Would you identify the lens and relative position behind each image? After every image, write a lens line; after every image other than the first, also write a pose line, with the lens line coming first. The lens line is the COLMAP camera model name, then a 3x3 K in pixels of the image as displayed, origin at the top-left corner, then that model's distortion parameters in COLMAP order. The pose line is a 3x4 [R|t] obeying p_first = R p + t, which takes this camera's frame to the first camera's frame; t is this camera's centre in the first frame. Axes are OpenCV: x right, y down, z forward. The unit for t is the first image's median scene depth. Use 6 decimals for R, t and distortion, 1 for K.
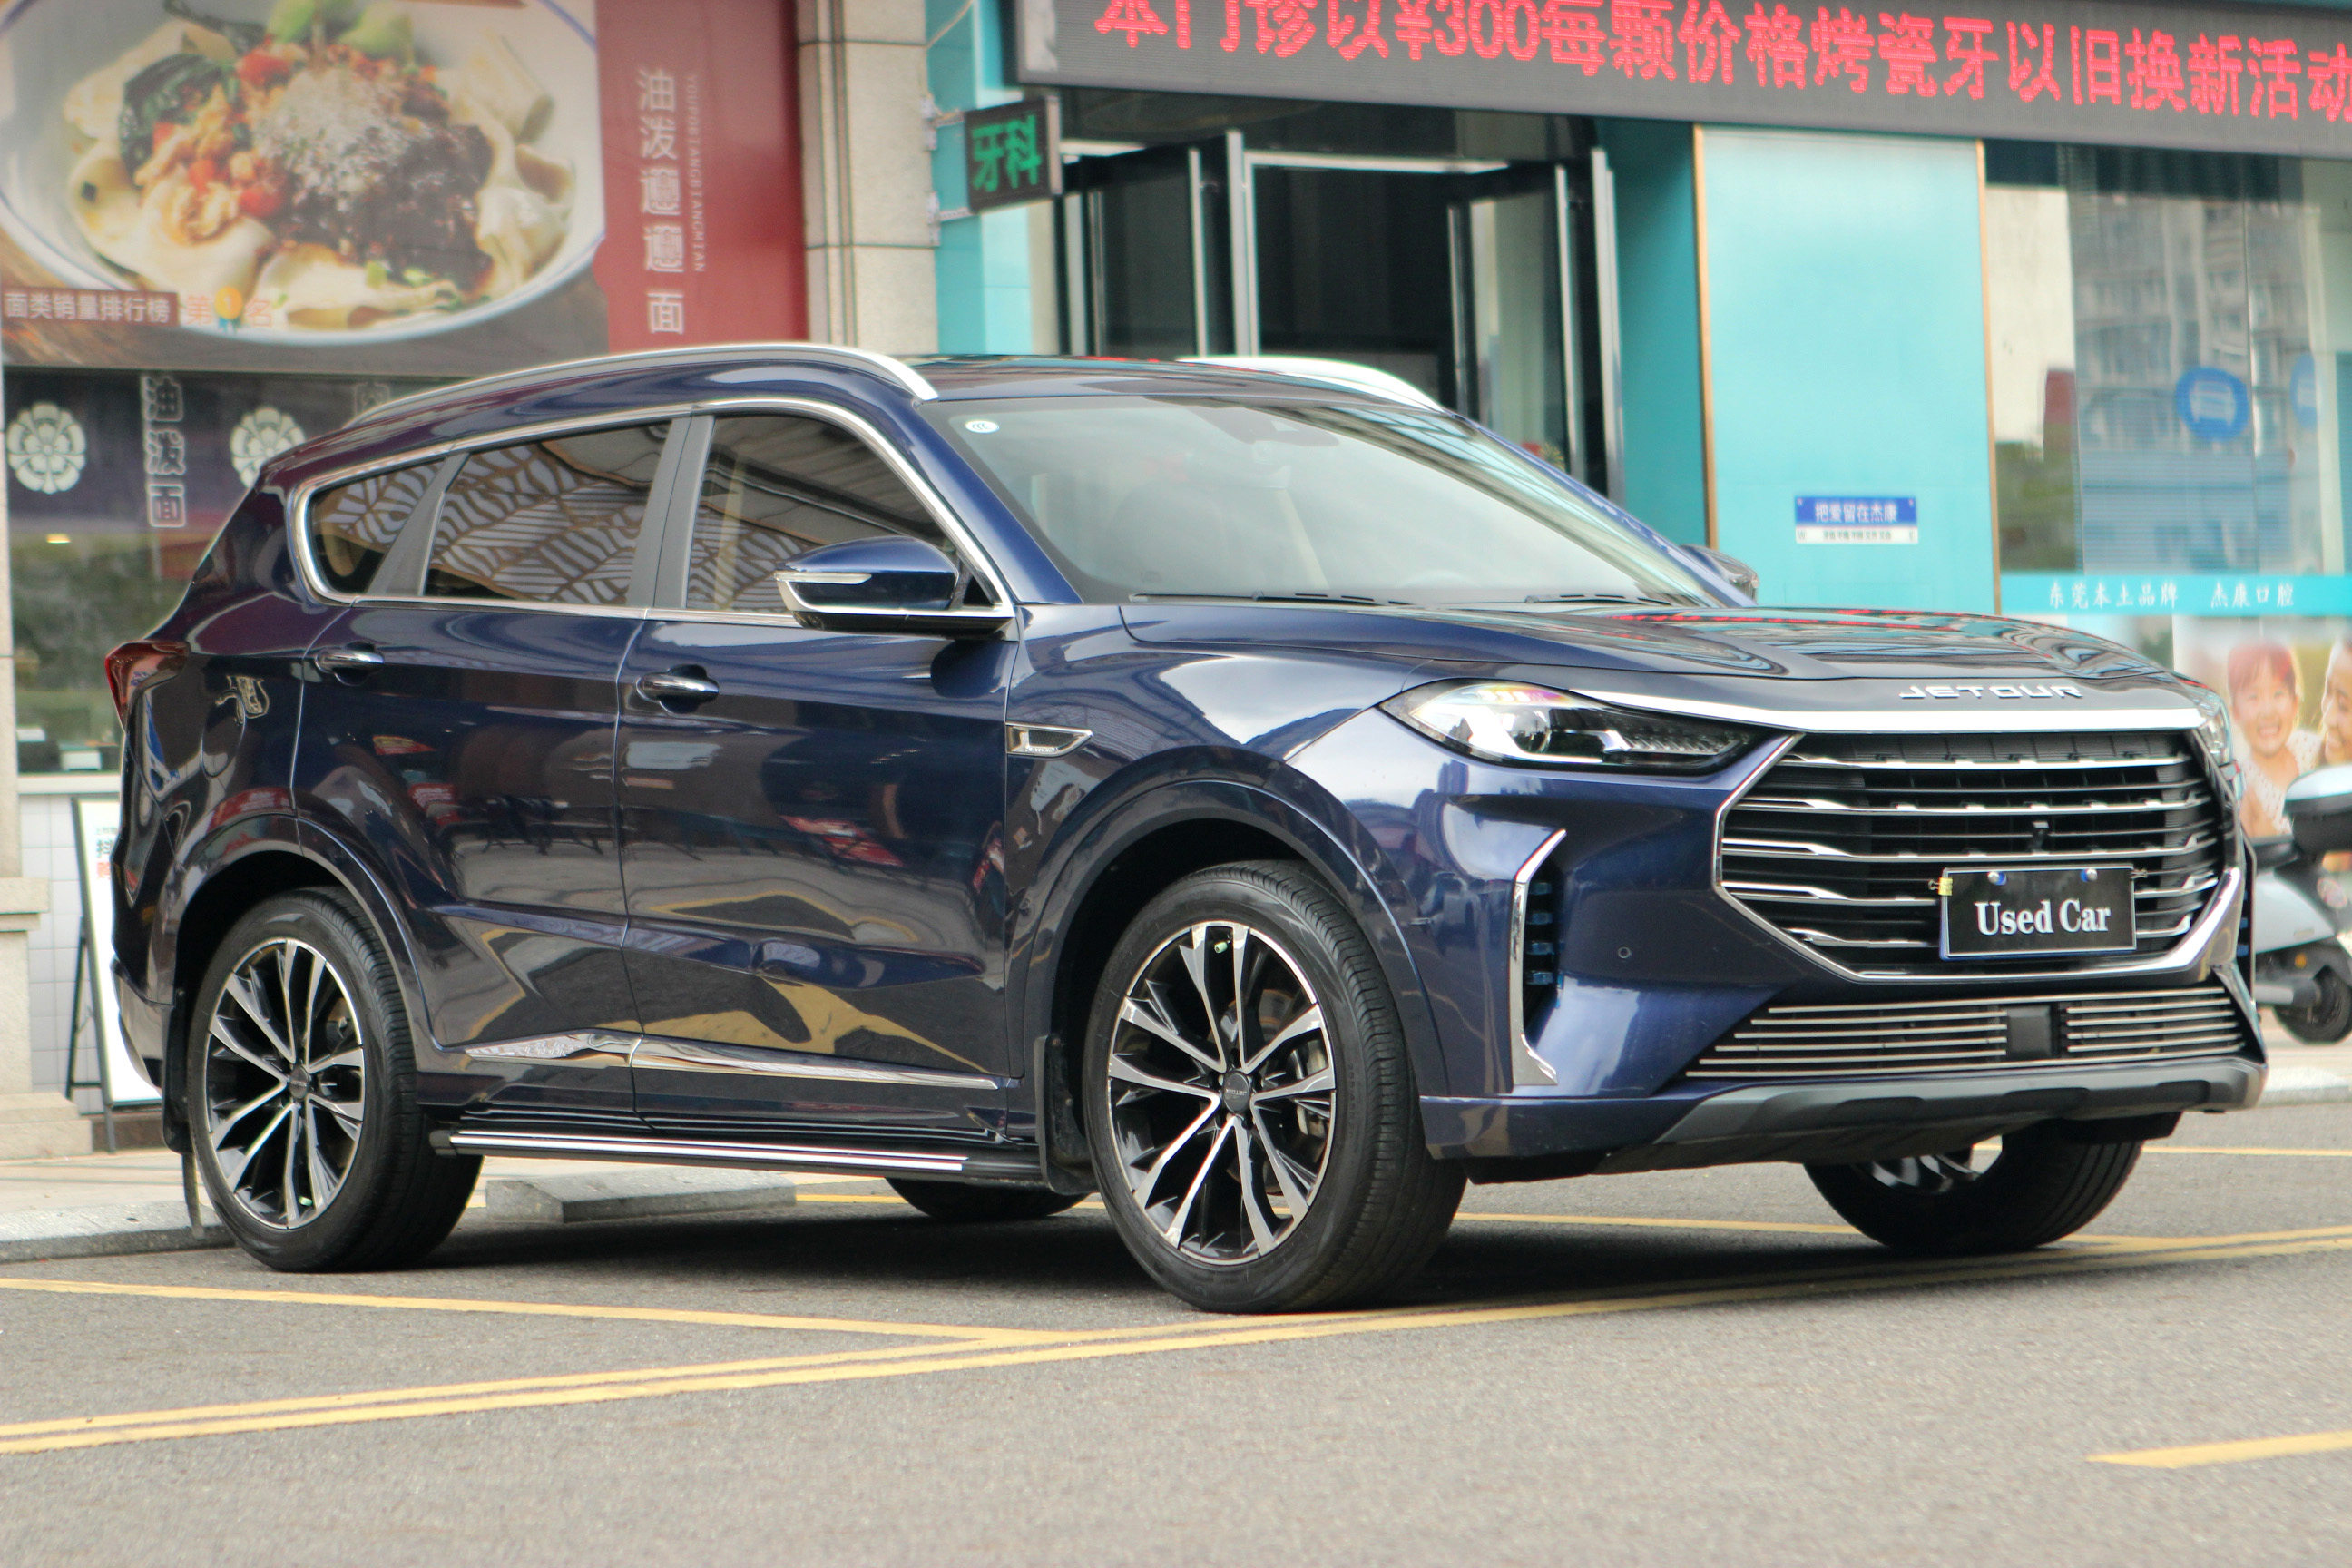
lens RADIAL K [[7237.0, 0, 1176.0], [0, 7237.0, 784.0], [0, 0, 1]] dist [0.074326, -0.692267]
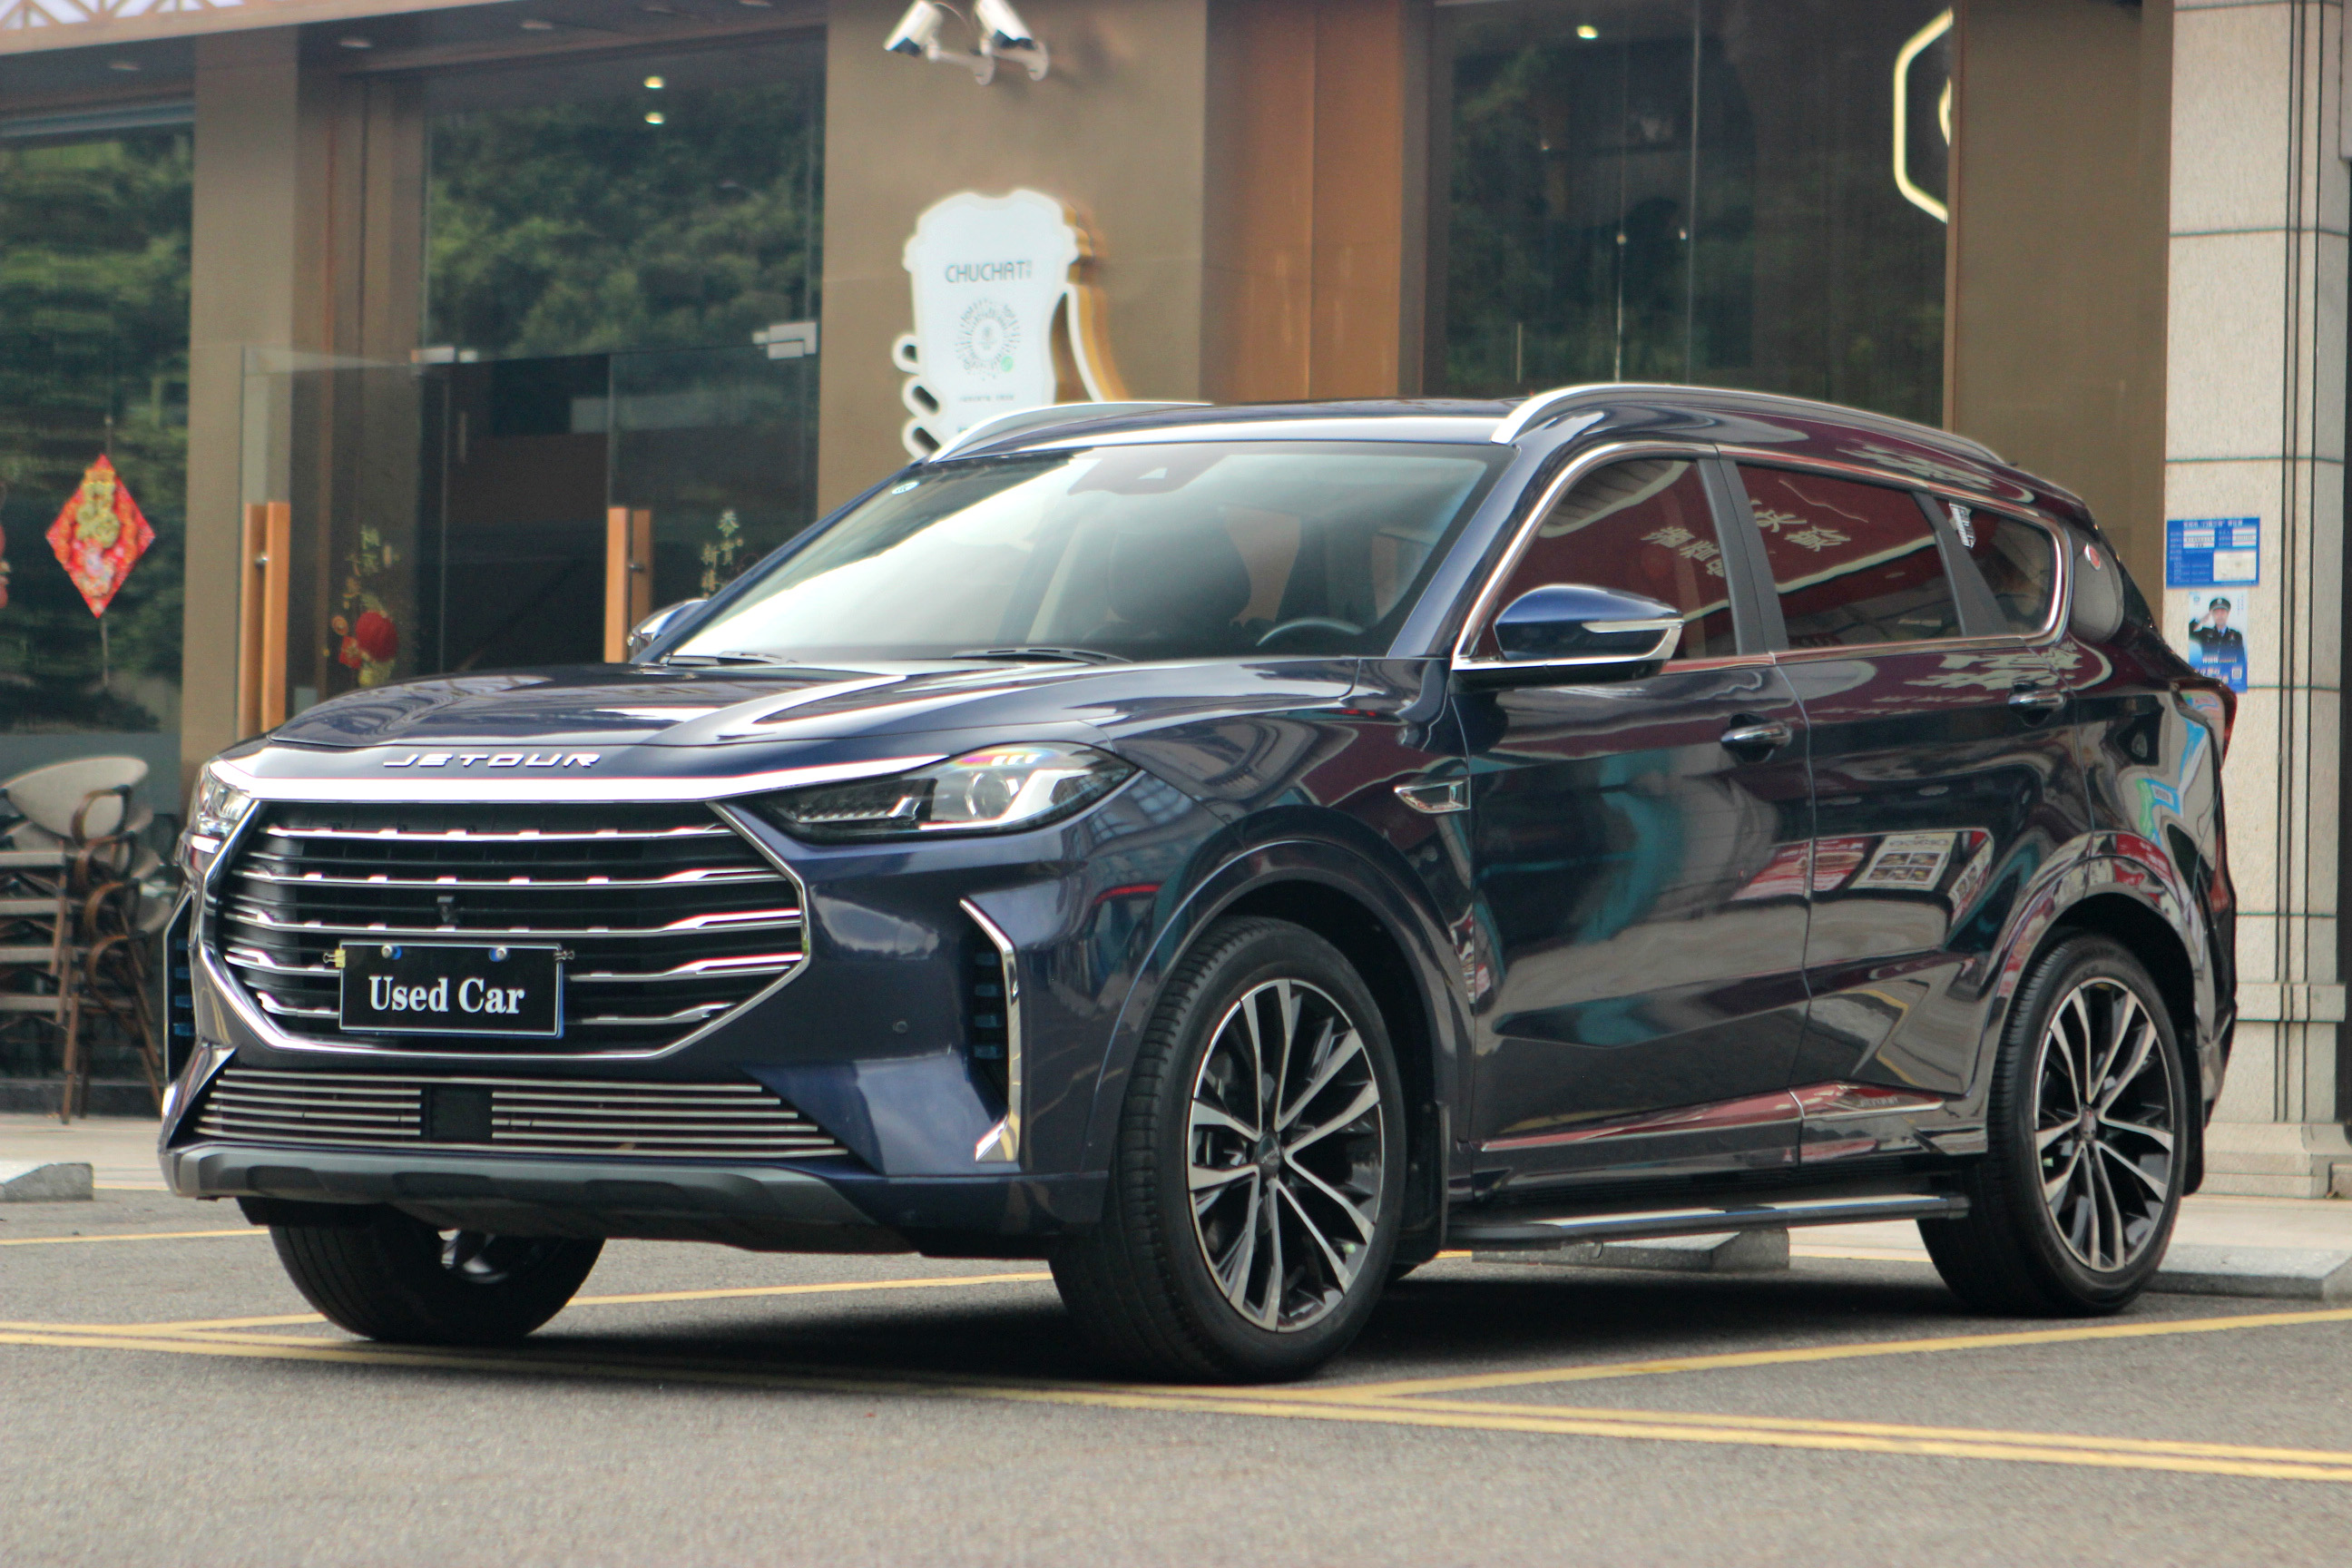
lens RADIAL K [[7416.8, 0, 1176.0], [0, 7416.8, 784.0], [0, 0, 1]] dist [-0.079630, -0.914443]
pose [[0.254423, 0.013611, -0.966997, 1.093081], [-0.006689, 0.999902, 0.012314, -0.022375], [0.967070, 0.003335, 0.254490, 0.841255]]
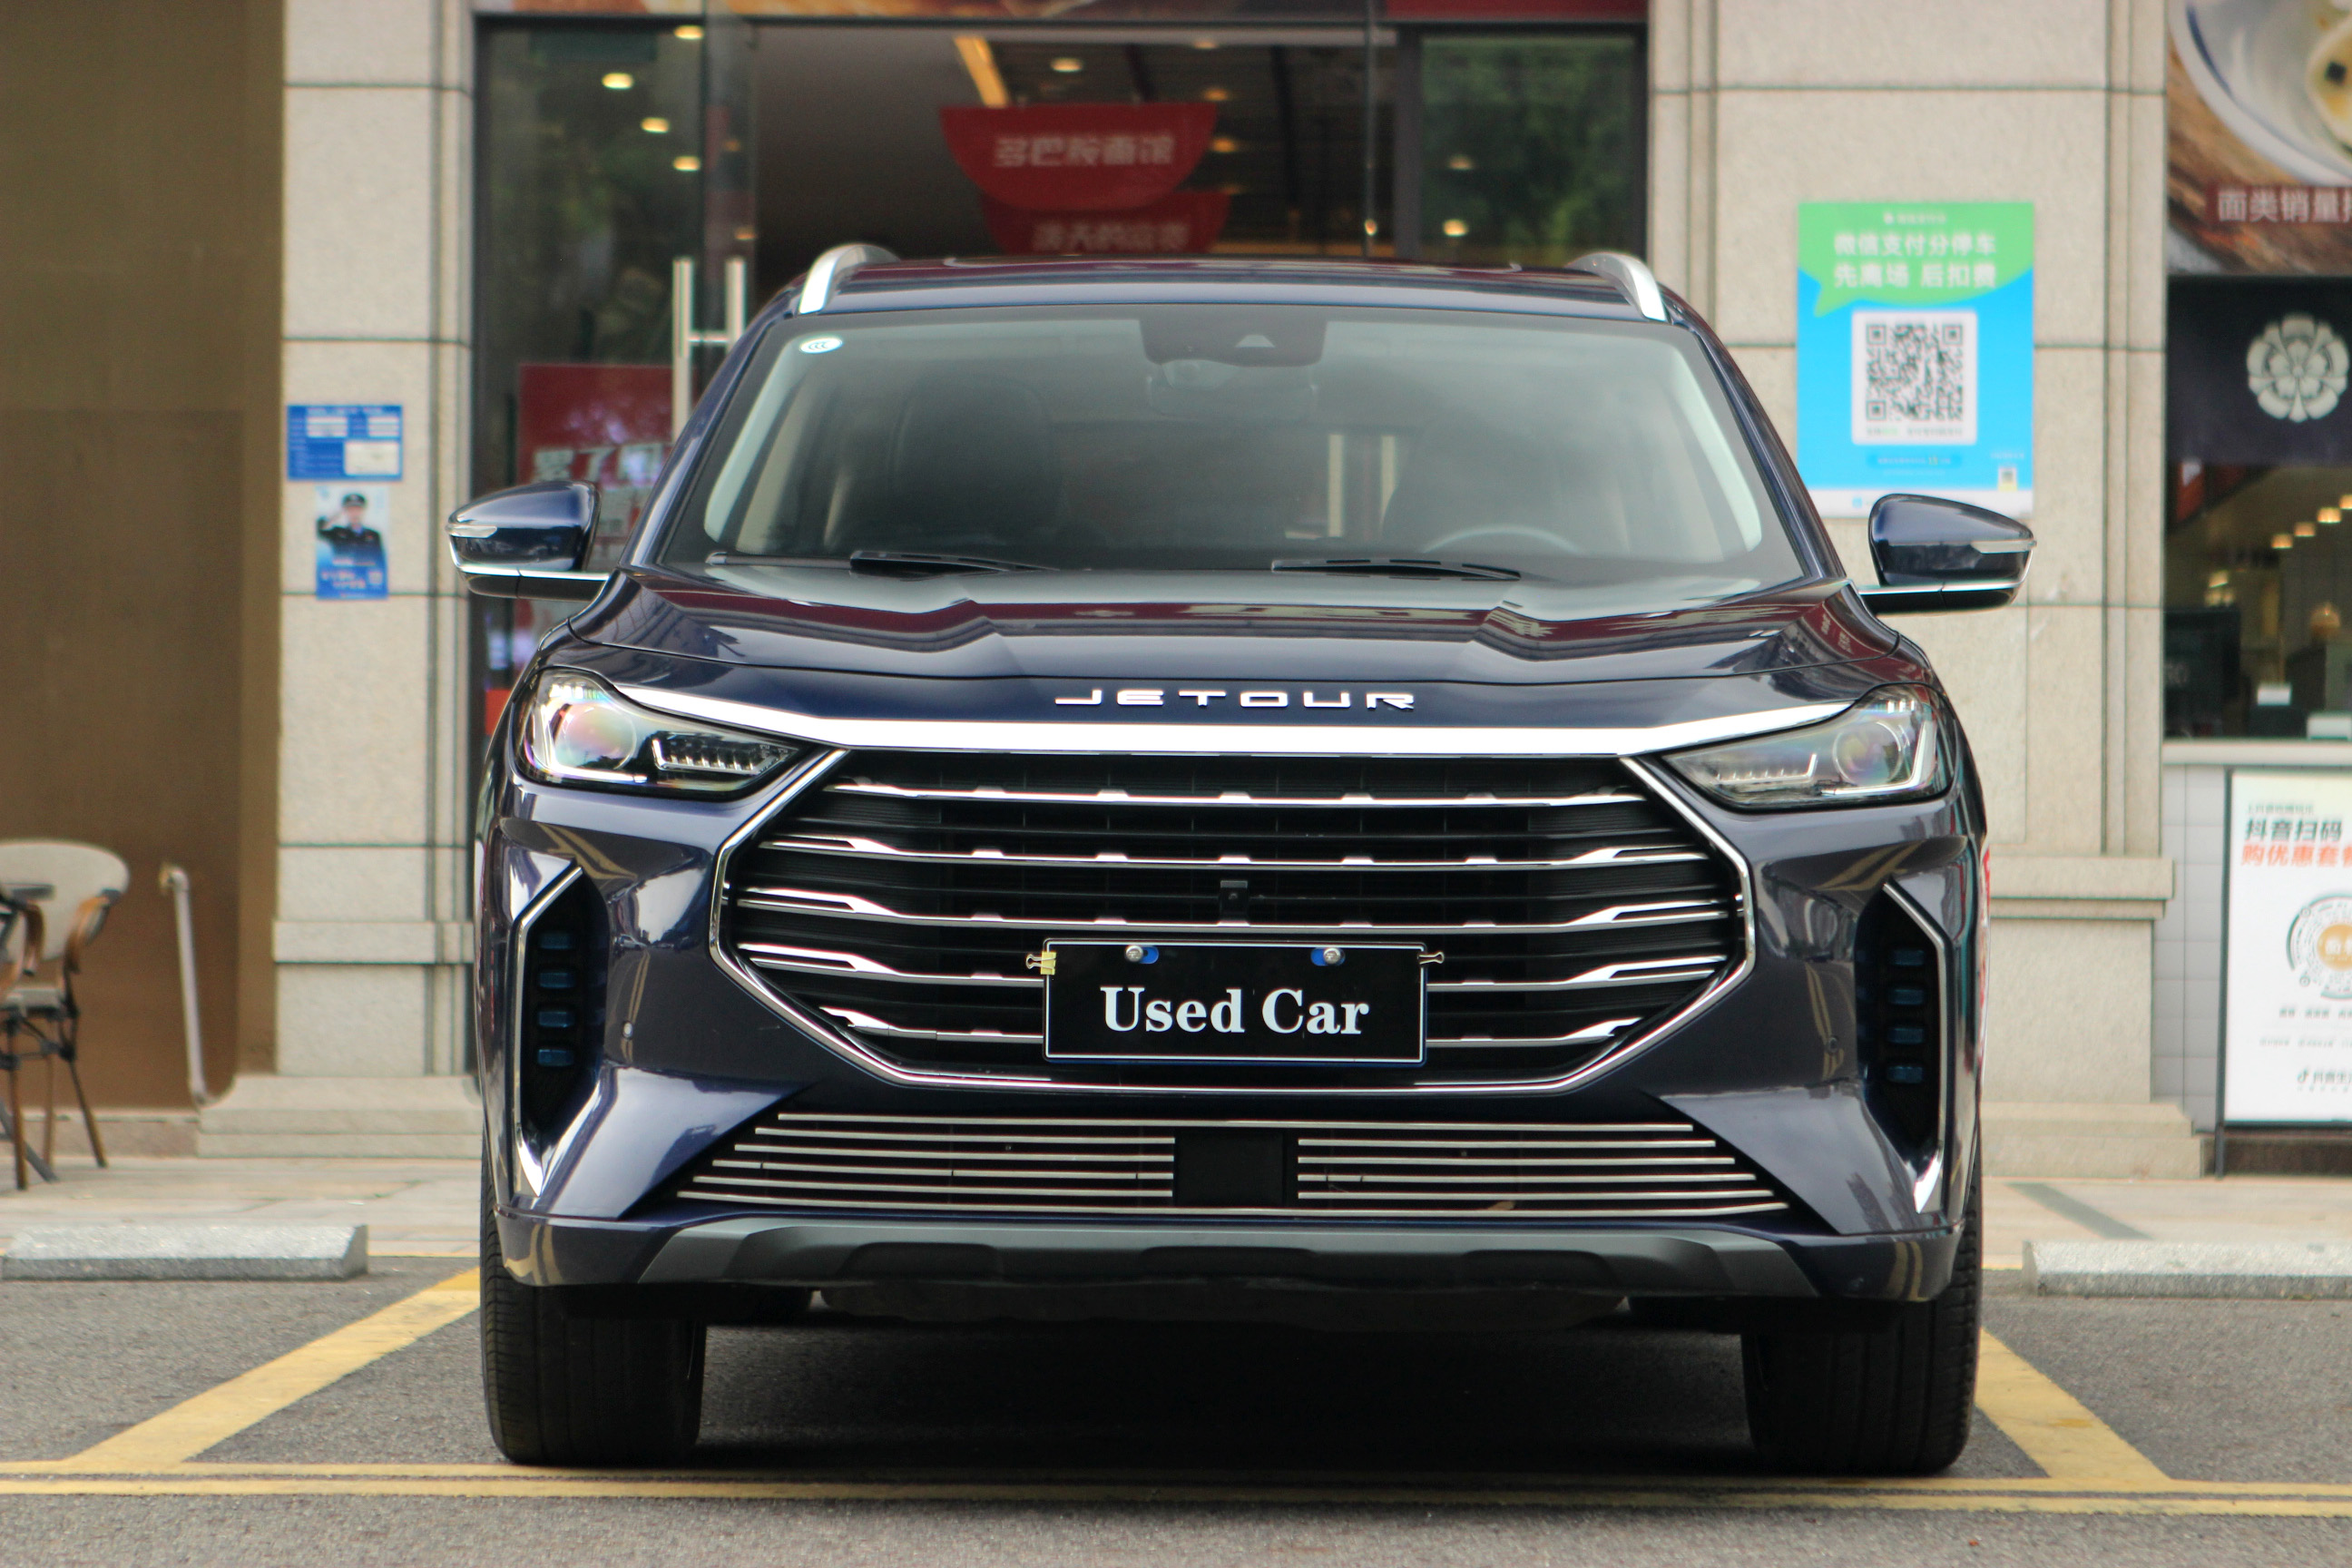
lens RADIAL K [[7299.3, 0, 1176.0], [0, 7299.3, 784.0], [0, 0, 1]] dist [0.318598, -0.626248]
pose [[0.759955, 0.030247, -0.649272, 0.589330], [-0.023676, 0.999542, 0.018852, -0.018076], [0.649545, 0.001045, 0.760323, 0.437570]]
